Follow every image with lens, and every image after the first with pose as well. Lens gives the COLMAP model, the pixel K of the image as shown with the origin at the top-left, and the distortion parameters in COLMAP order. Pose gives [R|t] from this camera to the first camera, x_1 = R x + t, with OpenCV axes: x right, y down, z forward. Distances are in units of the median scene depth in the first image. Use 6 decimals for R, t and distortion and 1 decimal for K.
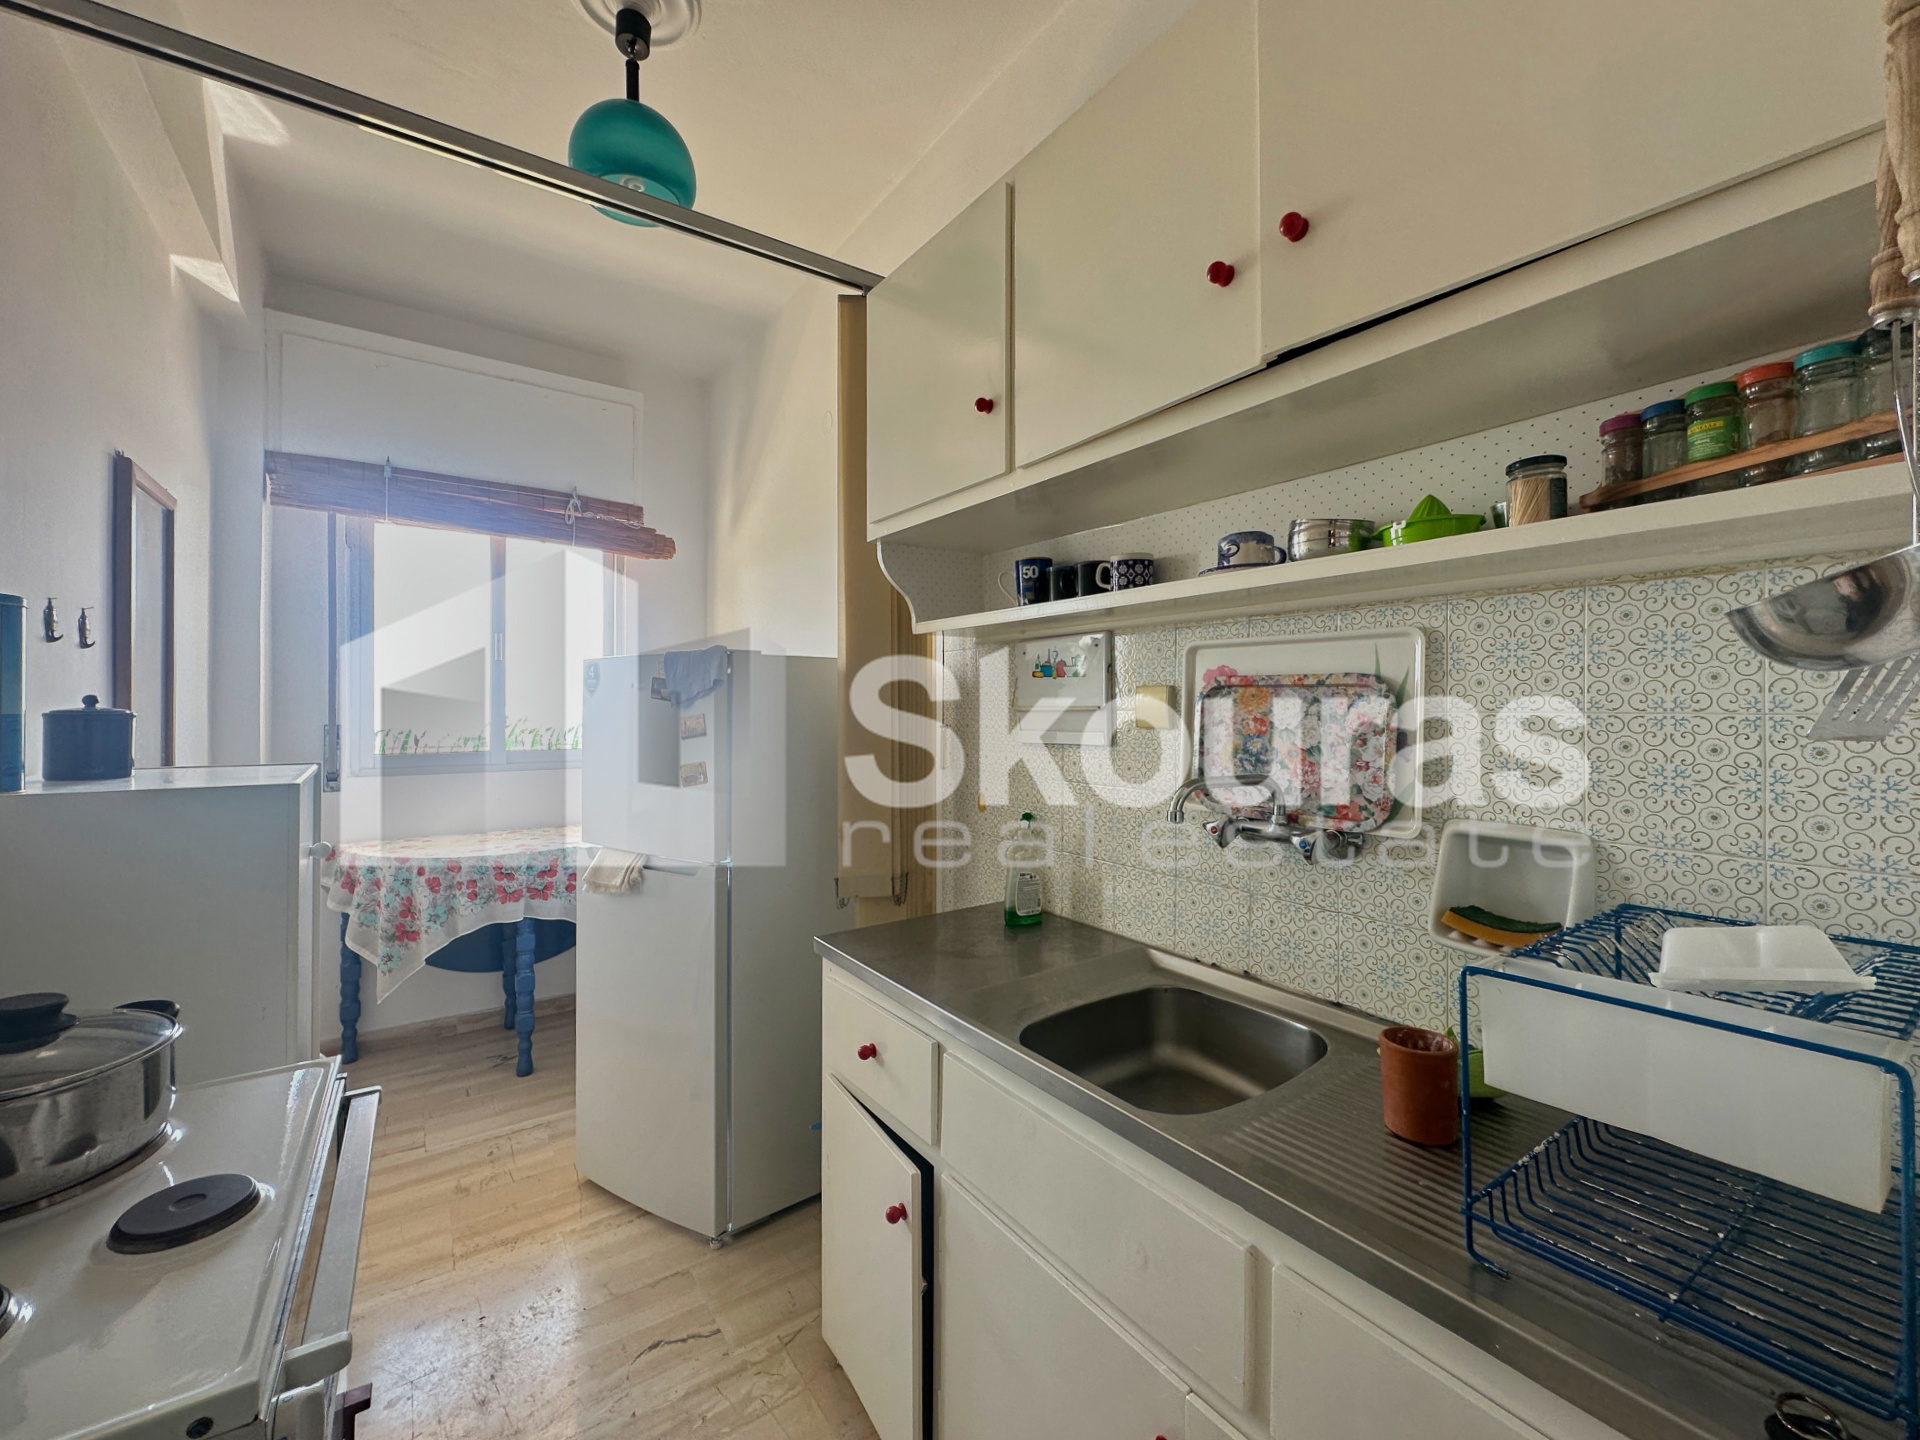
lens RADIAL K [[775.9, 0, 957.9], [0, 775.9, 698.8], [0, 0, 1]] dist [-0.001389, 0.000436]
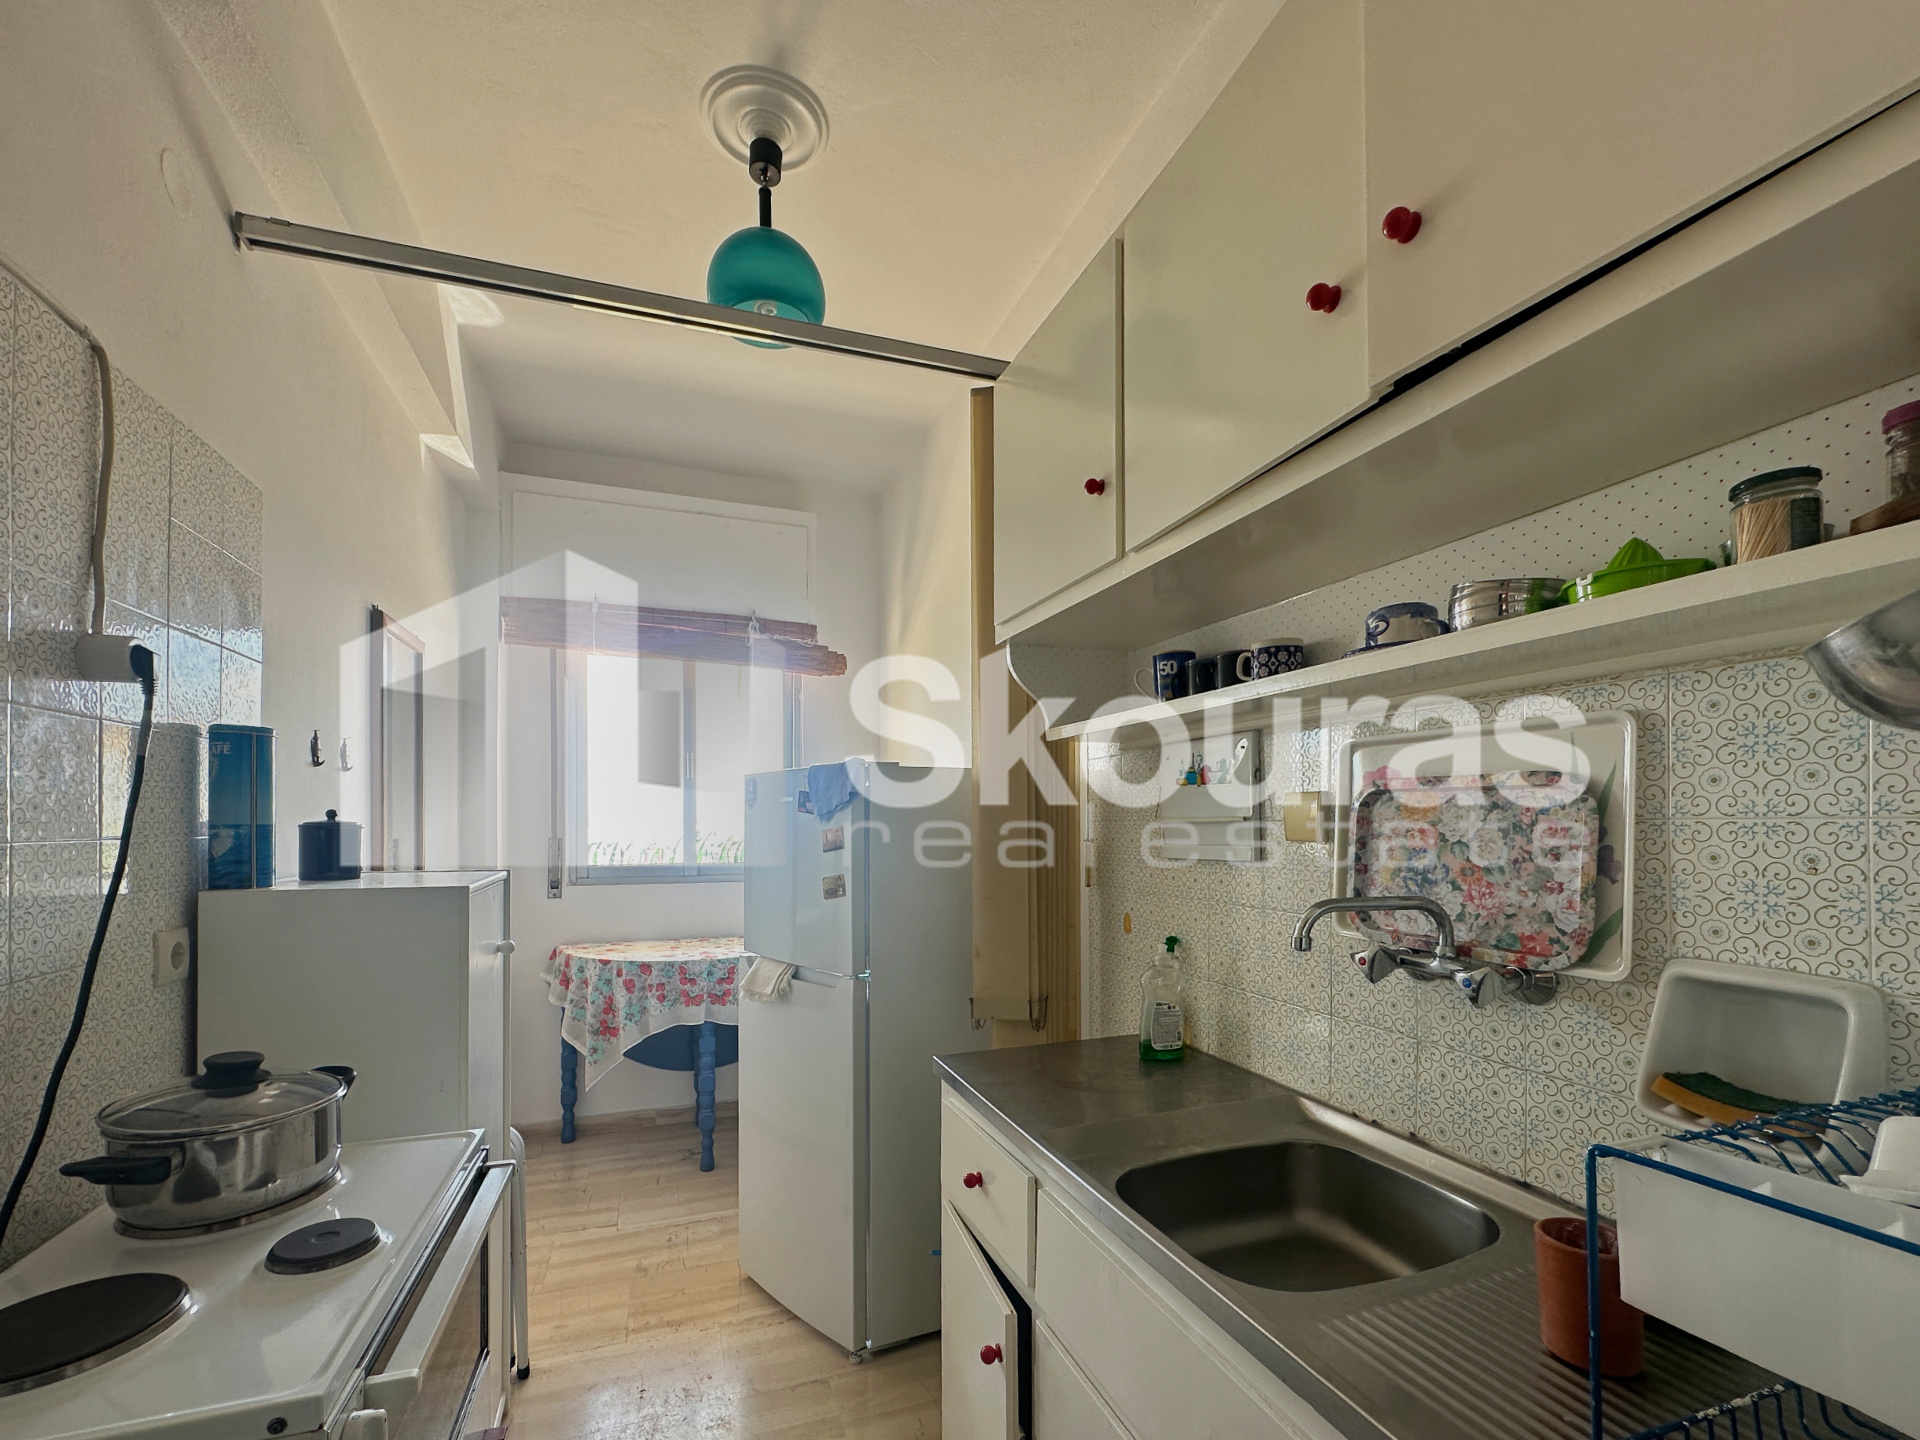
lens RADIAL K [[819.1, 0, 959.8], [0, 819.1, 815.8], [0, 0, 1]] dist [-0.001050, 0.000869]
pose [[0.965793, -0.004625, -0.259274, 0.120228], [0.004816, 0.999988, 0.000102, 0.007772], [0.259271, -0.001347, 0.965804, 0.024750]]
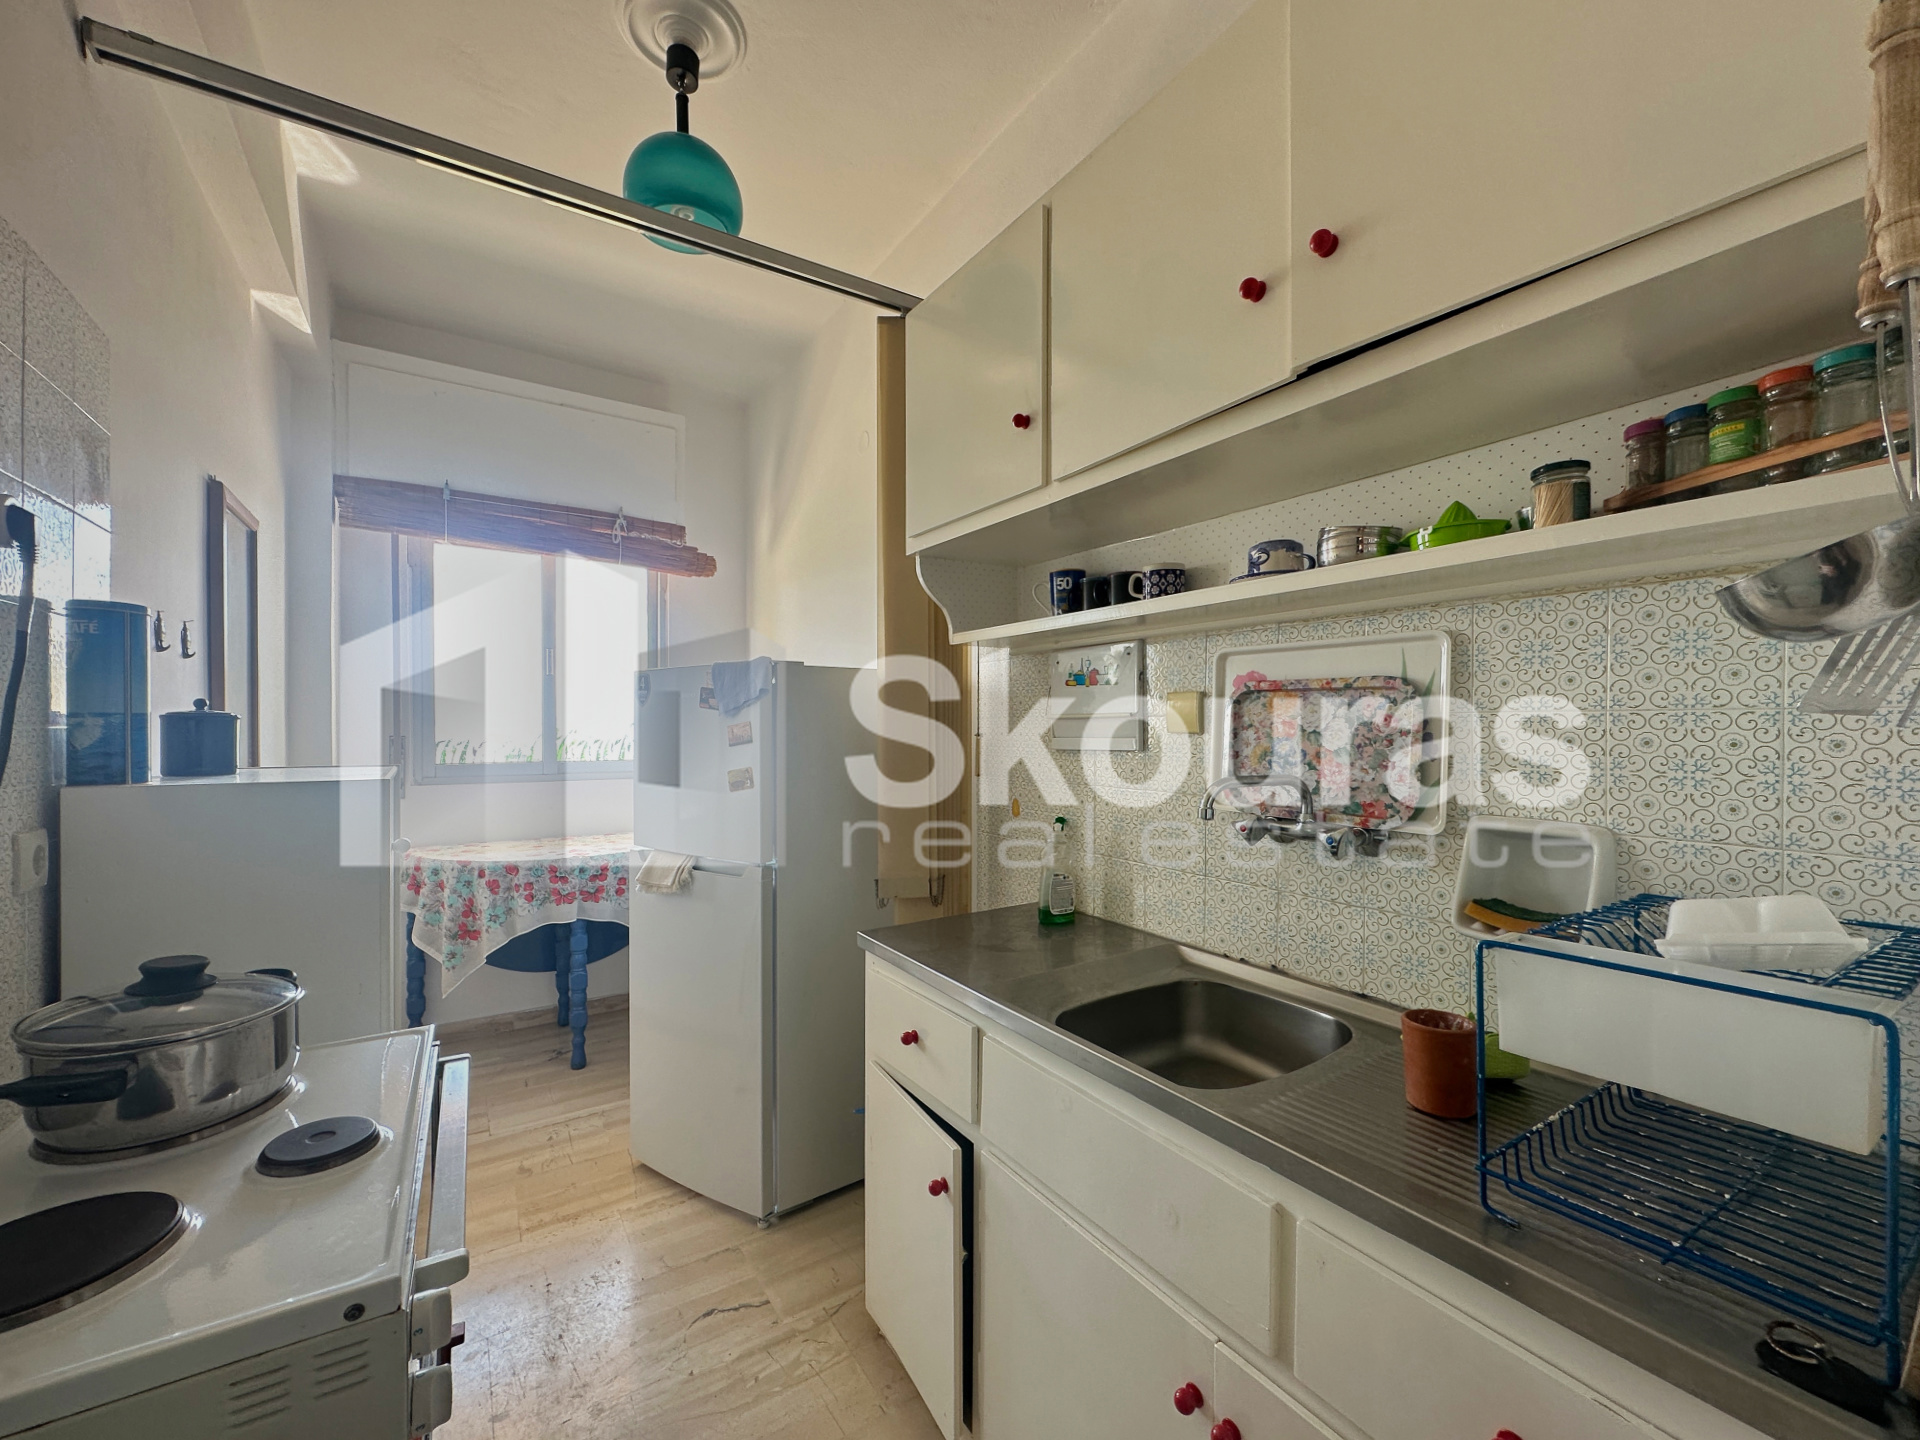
lens RADIAL K [[769.2, 0, 958.3], [0, 769.2, 727.9], [0, 0, 1]] dist [-0.000434, 0.000215]
pose [[0.999380, 0.000765, -0.035210, -0.013003], [-0.000322, 0.999921, 0.012587, 0.018601], [0.035217, -0.012568, 0.999301, -0.036187]]
